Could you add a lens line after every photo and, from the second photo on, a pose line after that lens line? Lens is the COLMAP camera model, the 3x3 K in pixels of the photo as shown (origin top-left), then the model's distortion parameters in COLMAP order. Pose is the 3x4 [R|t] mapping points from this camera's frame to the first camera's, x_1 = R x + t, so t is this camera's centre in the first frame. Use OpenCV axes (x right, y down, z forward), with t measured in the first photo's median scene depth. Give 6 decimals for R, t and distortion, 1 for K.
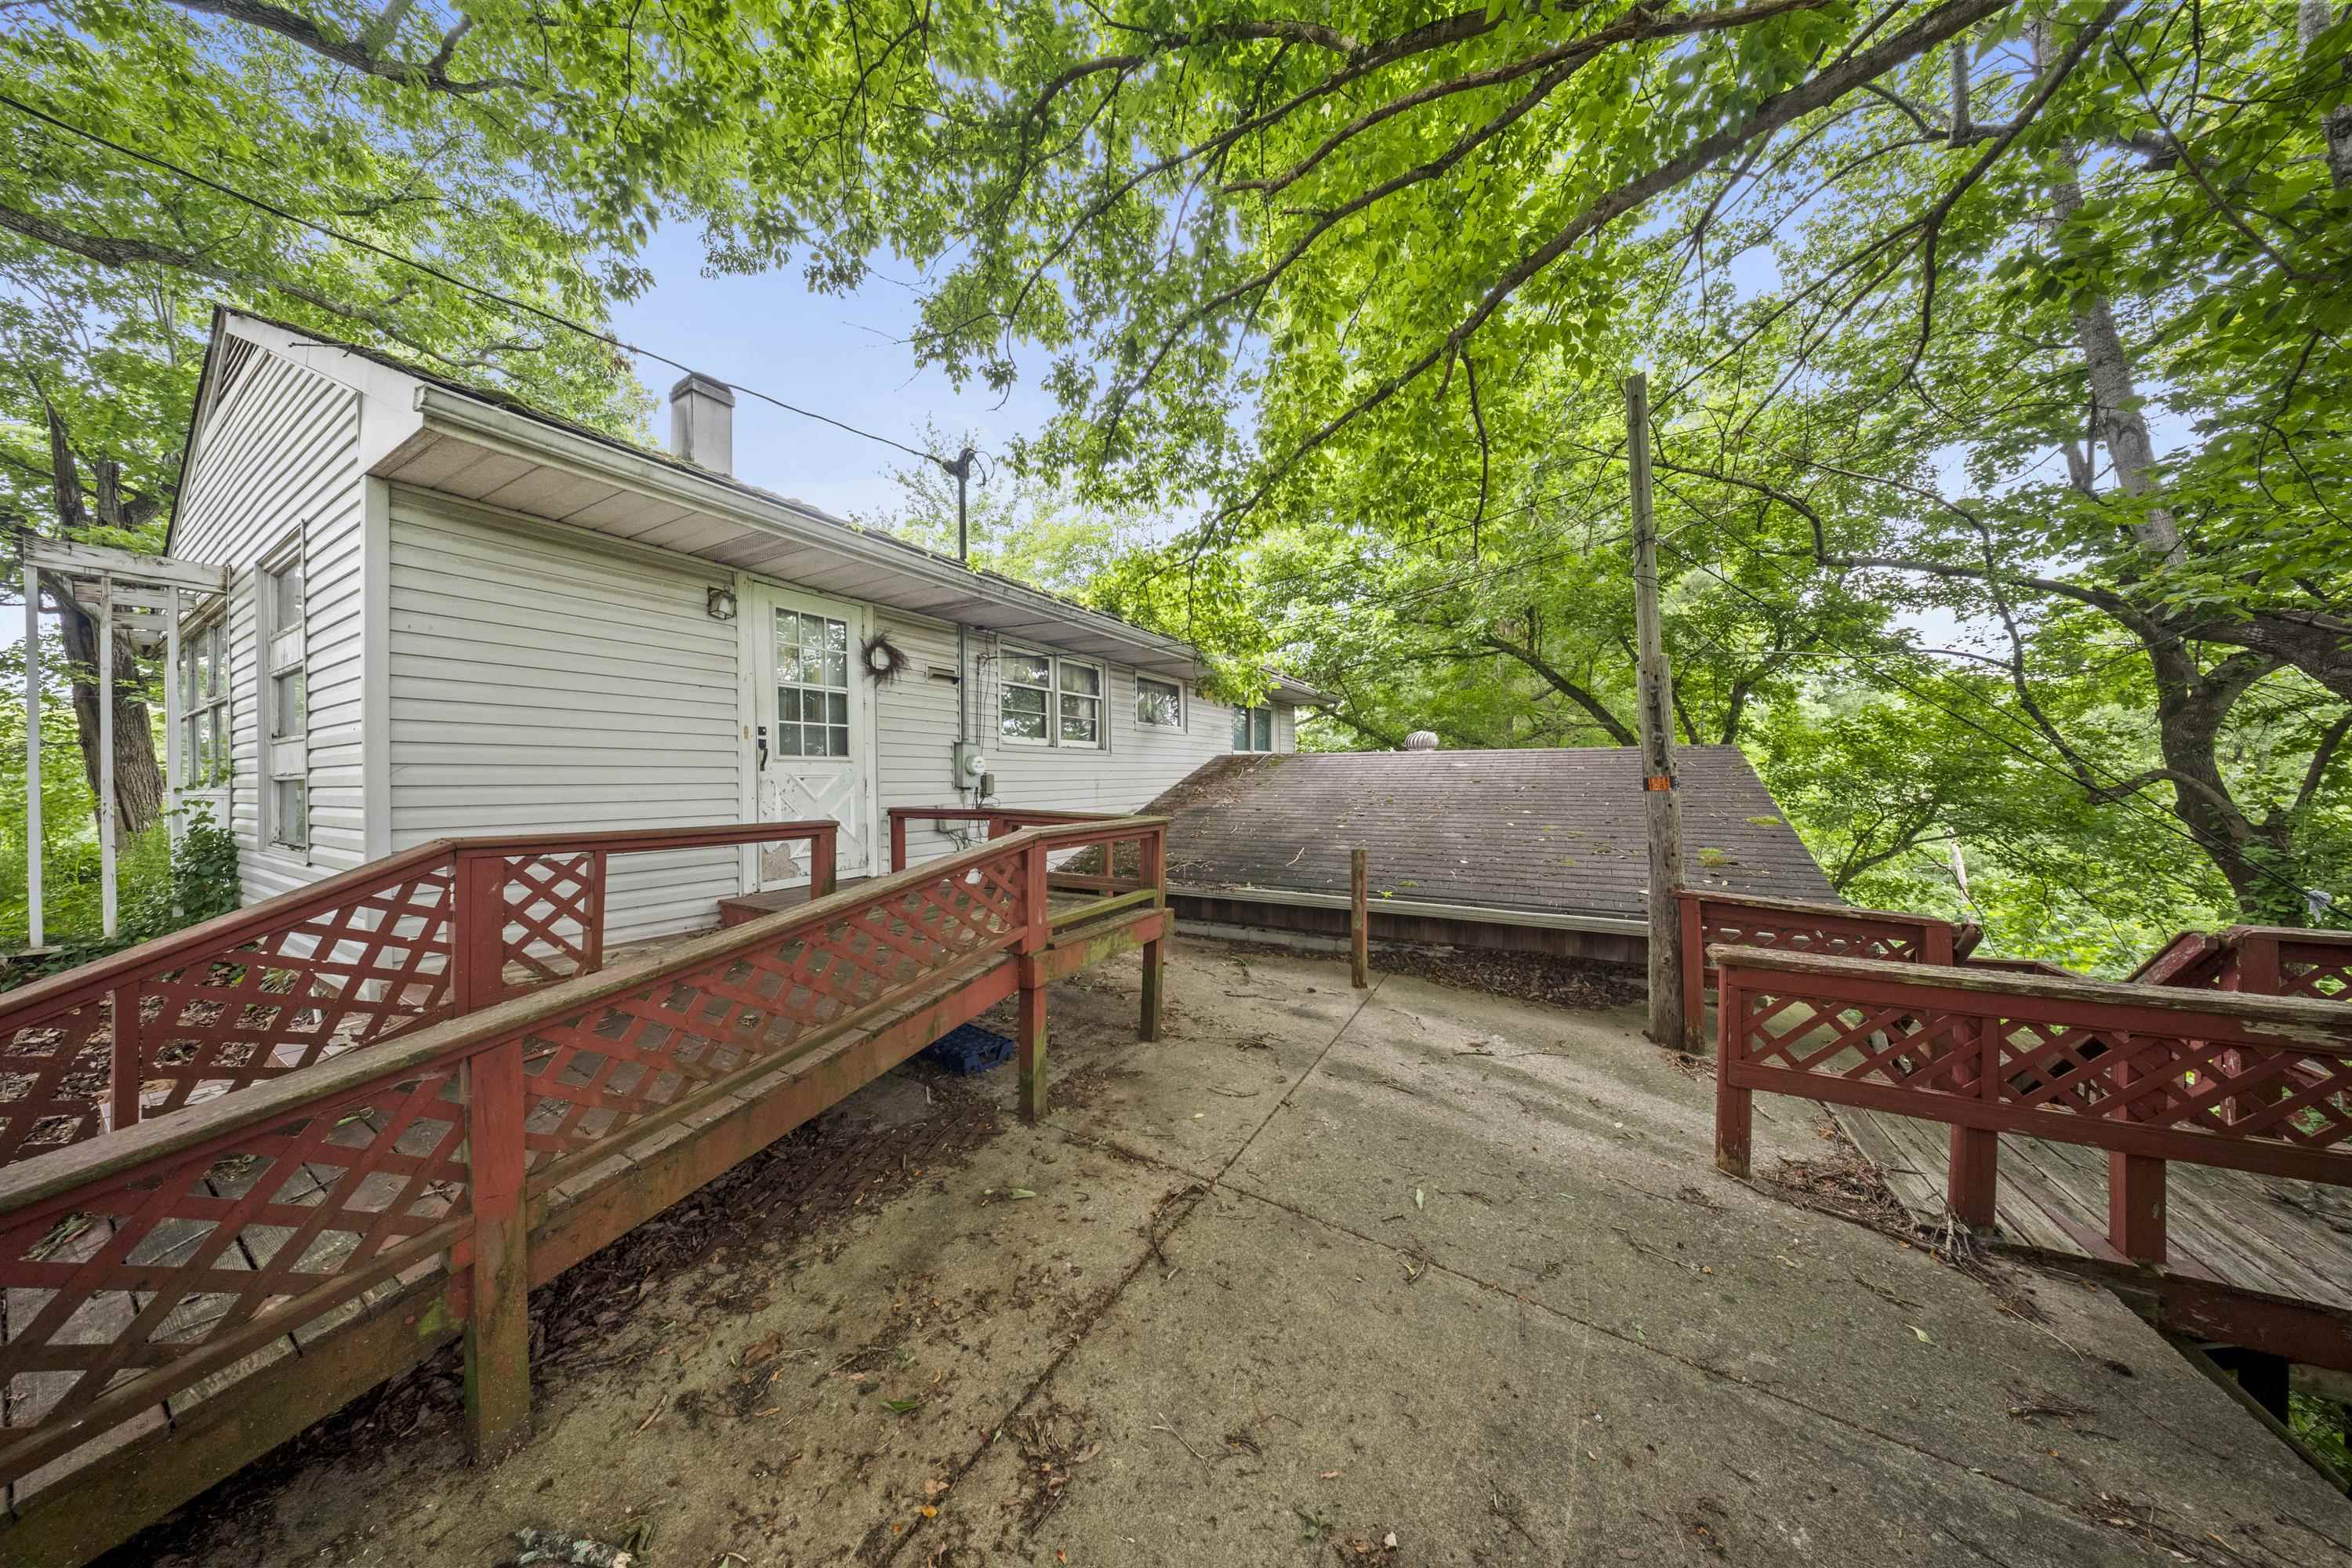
lens RADIAL K [[682.1, 0, 1150.7], [0, 682.1, 781.6], [0, 0, 1]] dist [0.000546, -0.000103]
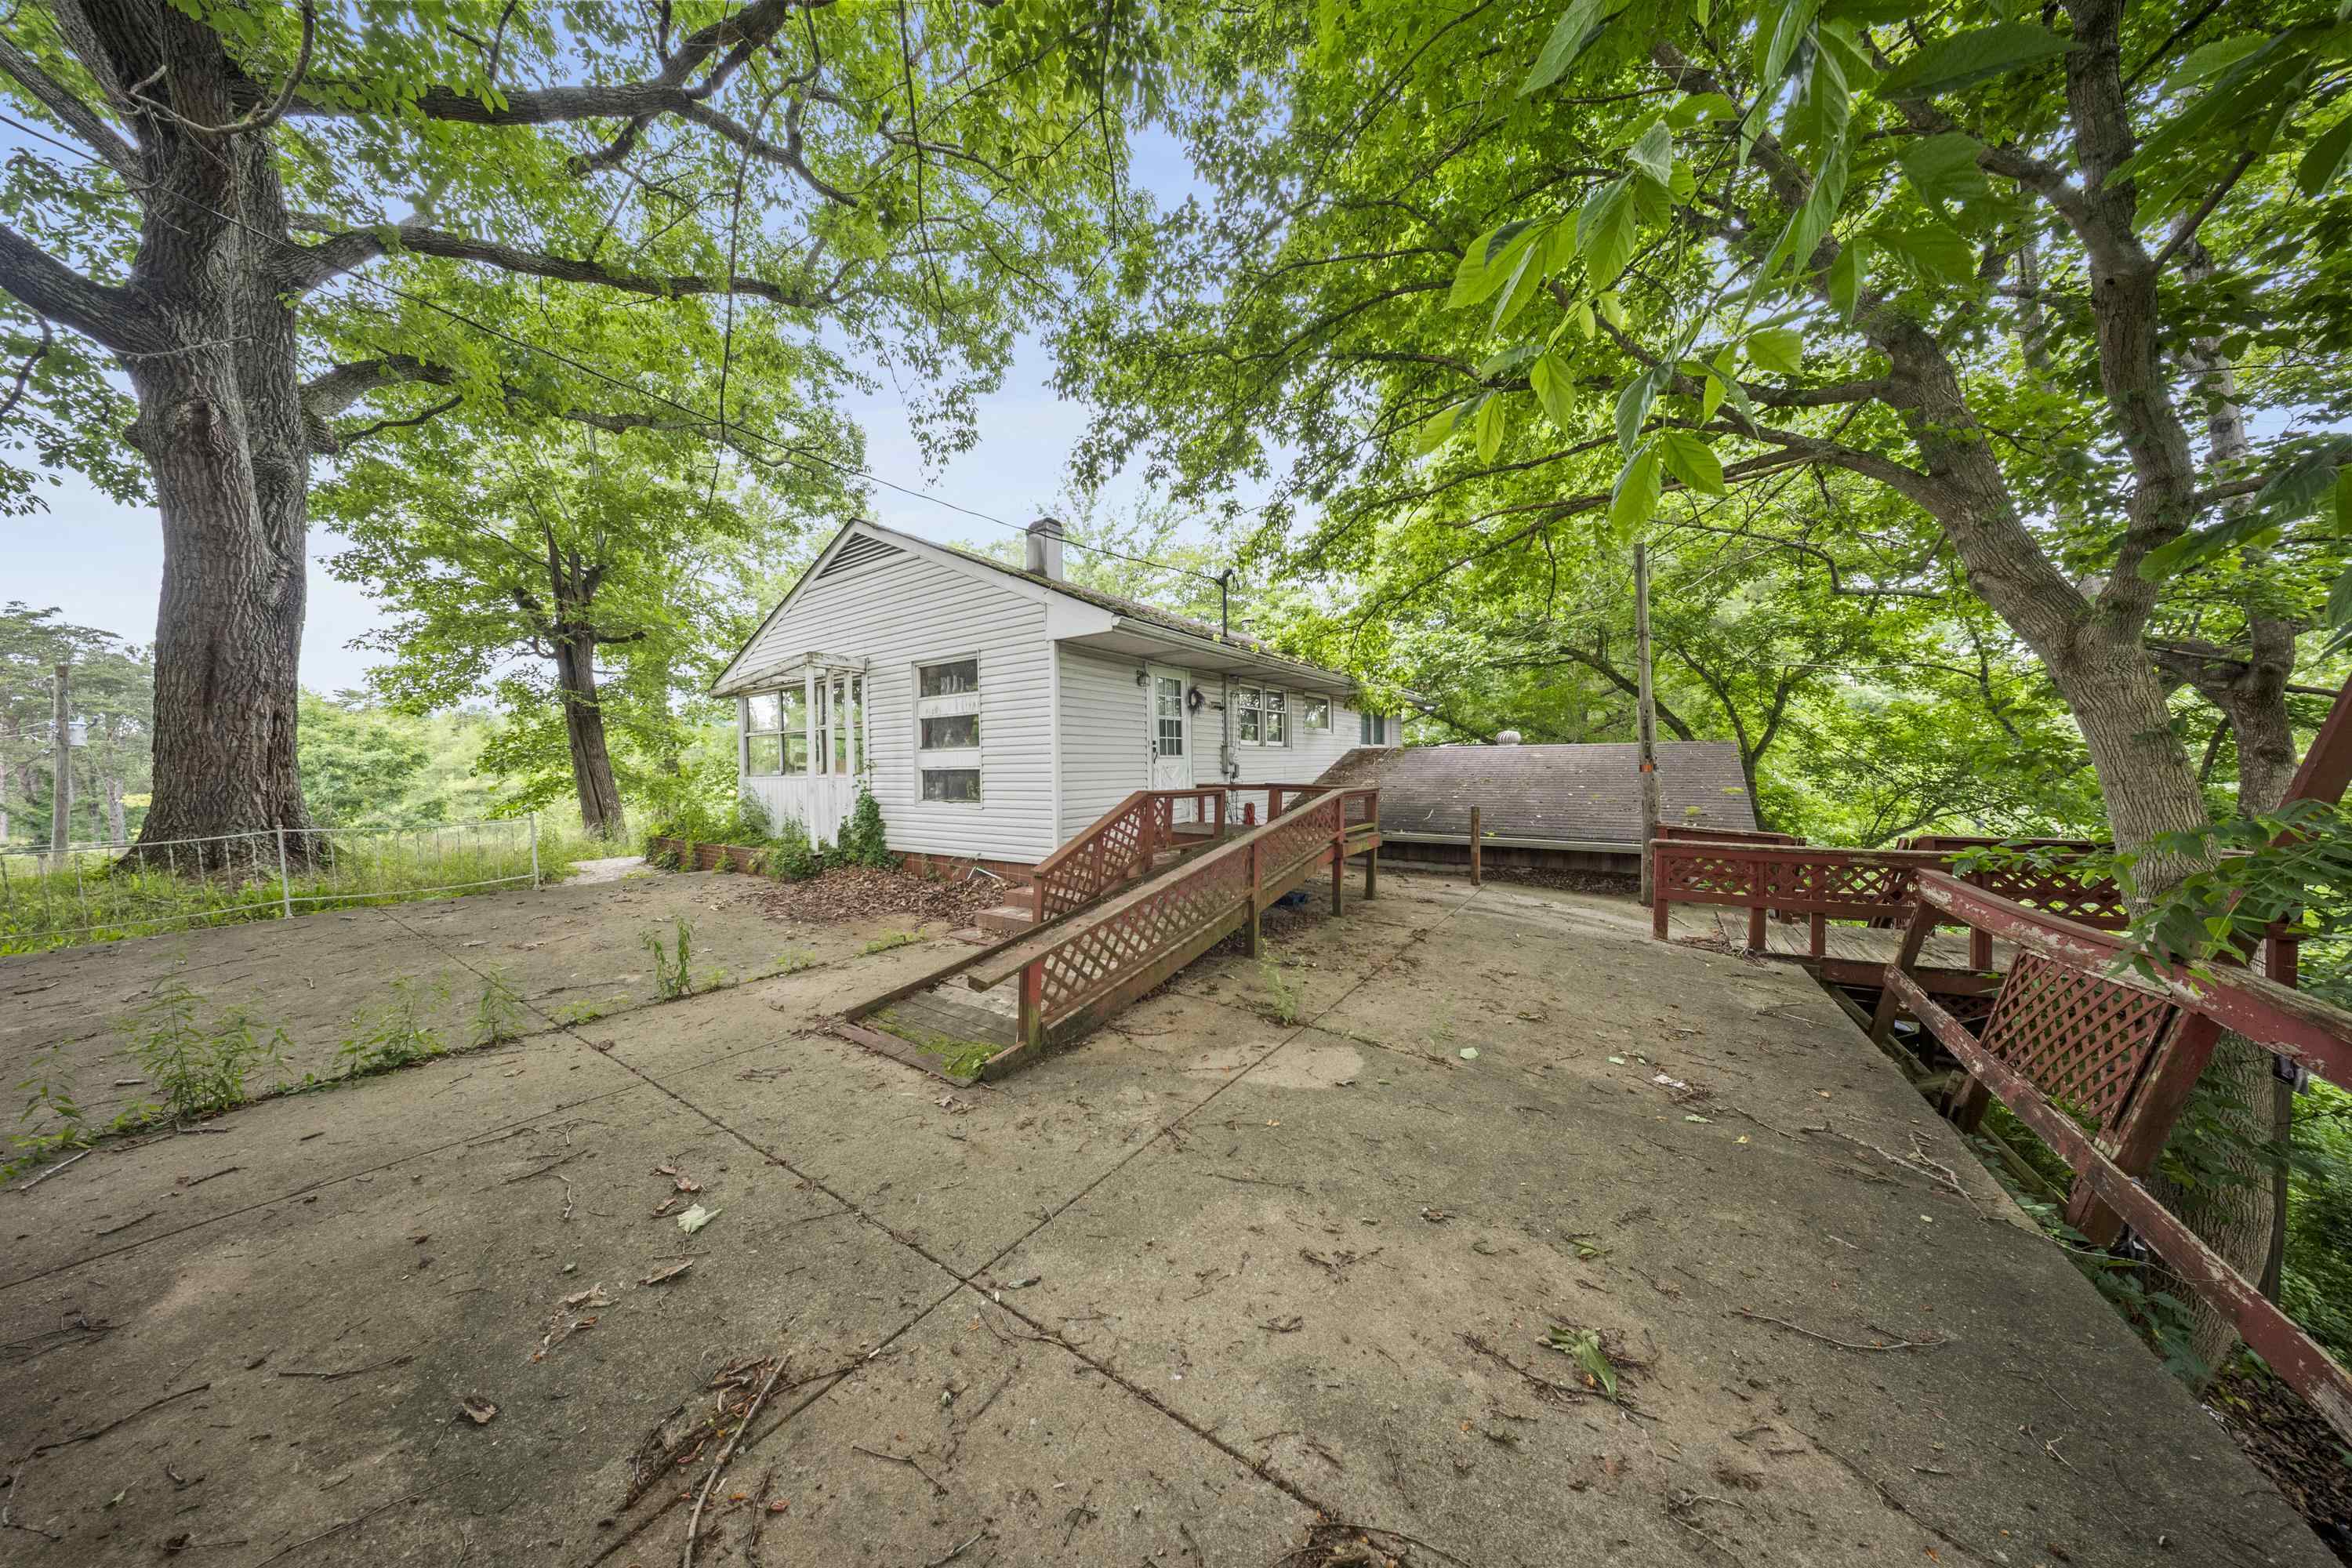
lens RADIAL K [[682.1, 0, 1150.7], [0, 682.1, 781.6], [0, 0, 1]] dist [0.000546, -0.000103]
pose [[0.995819, -0.003238, -0.091296, -0.311067], [0.004963, 0.999813, 0.018667, -0.000952], [0.091218, -0.019042, 0.995649, -0.696241]]
